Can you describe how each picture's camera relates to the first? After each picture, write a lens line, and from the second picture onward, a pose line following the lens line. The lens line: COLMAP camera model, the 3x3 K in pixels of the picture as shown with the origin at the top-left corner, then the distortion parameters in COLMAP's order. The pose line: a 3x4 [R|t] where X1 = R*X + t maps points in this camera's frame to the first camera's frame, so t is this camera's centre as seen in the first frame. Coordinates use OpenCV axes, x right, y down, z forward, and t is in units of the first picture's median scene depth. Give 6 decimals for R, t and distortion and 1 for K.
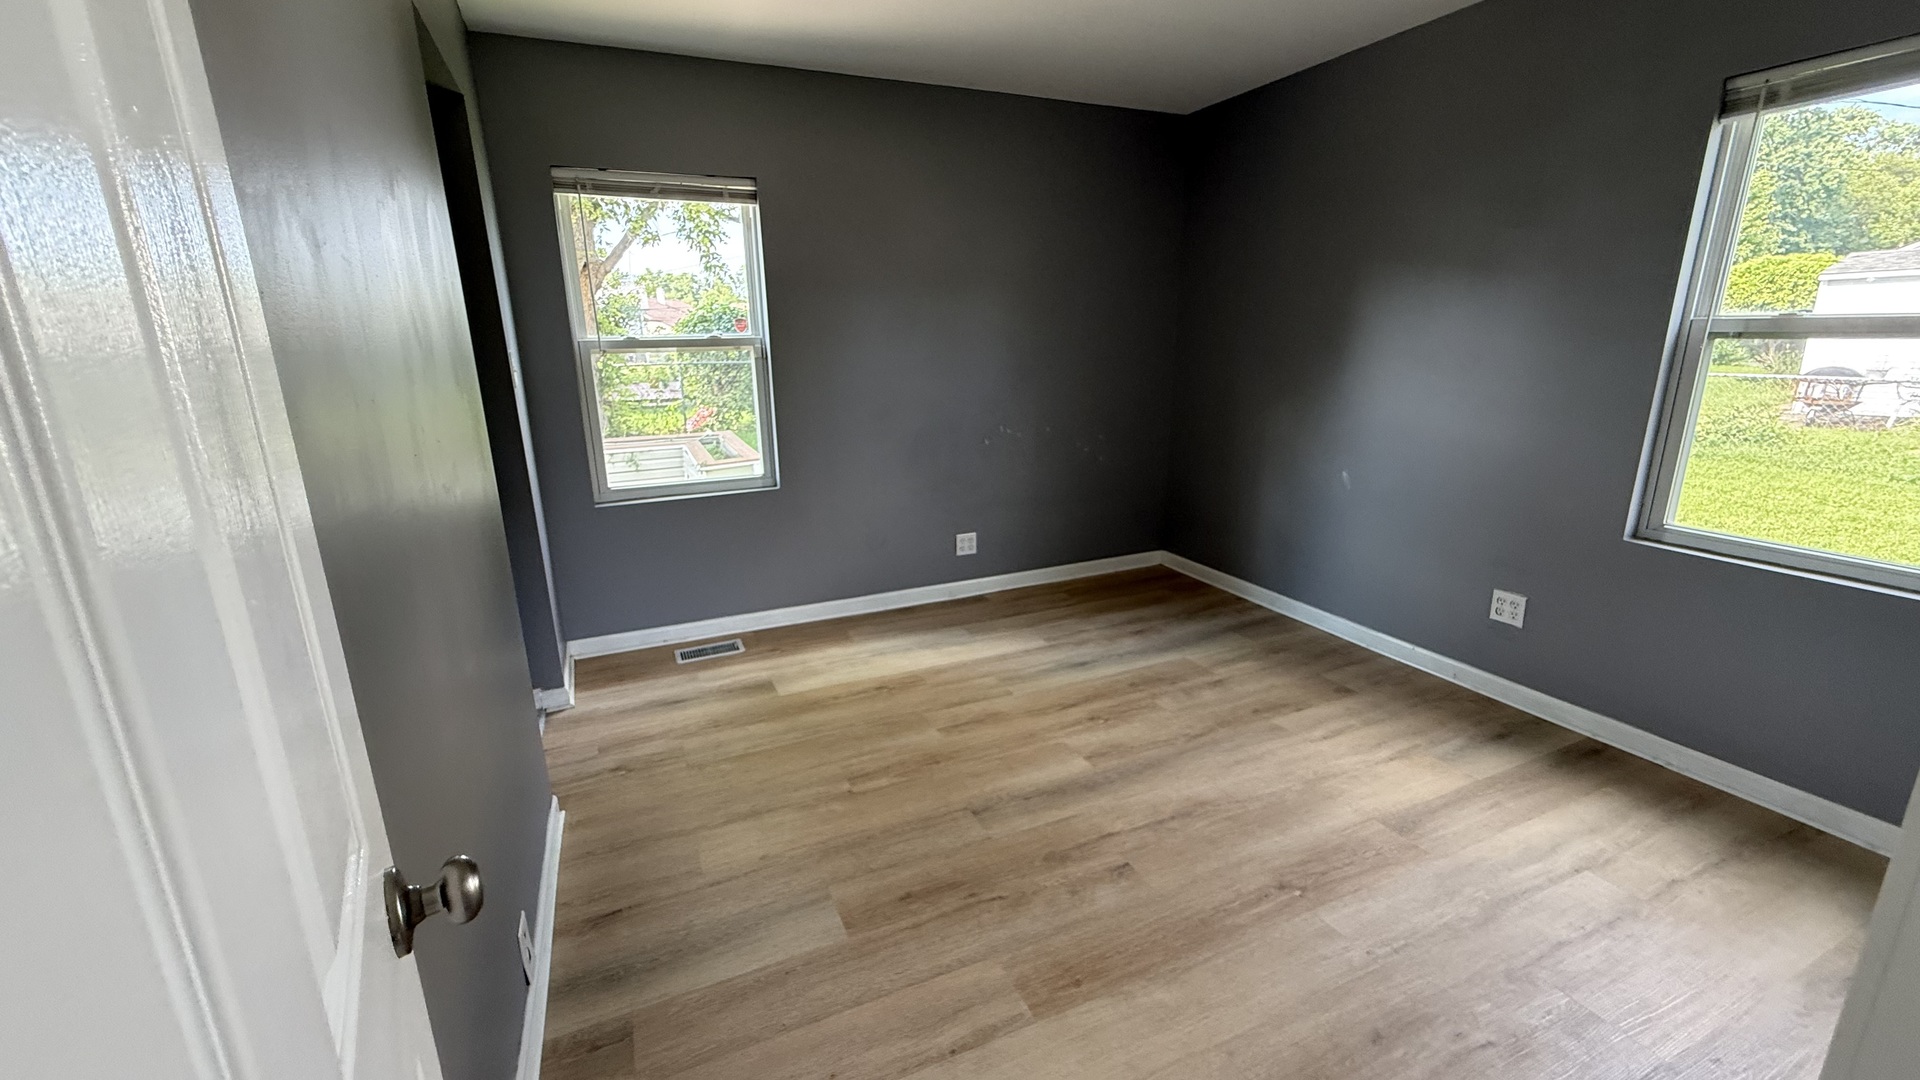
lens RADIAL K [[765.7, 0, 954.2], [0, 765.7, 534.8], [0, 0, 1]] dist [-0.000009, 0.000482]
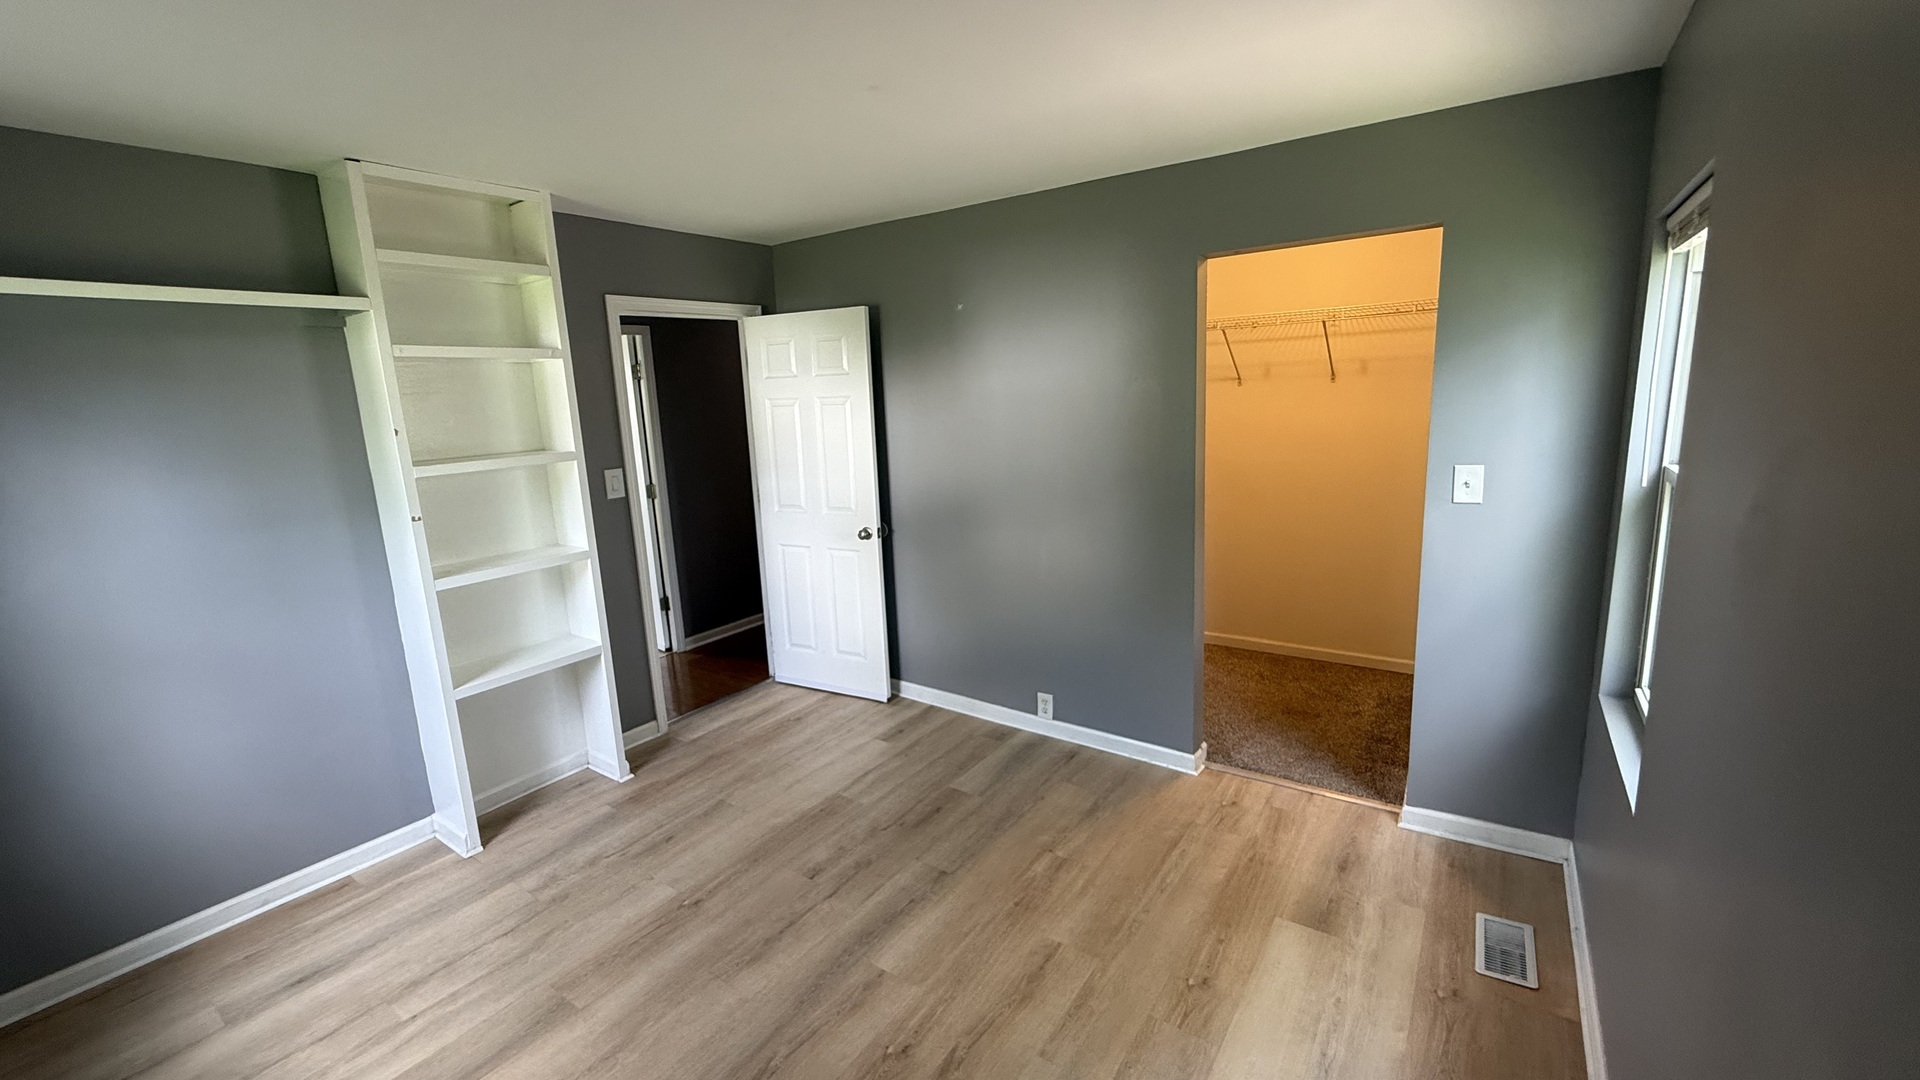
lens RADIAL K [[765.7, 0, 954.2], [0, 765.7, 534.8], [0, 0, 1]] dist [-0.000009, 0.000482]
pose [[-0.855730, 0.150765, -0.494972, 0.519499], [-0.074116, 0.911028, 0.405628, -0.594275], [0.512088, 0.383793, -0.768420, 1.715161]]
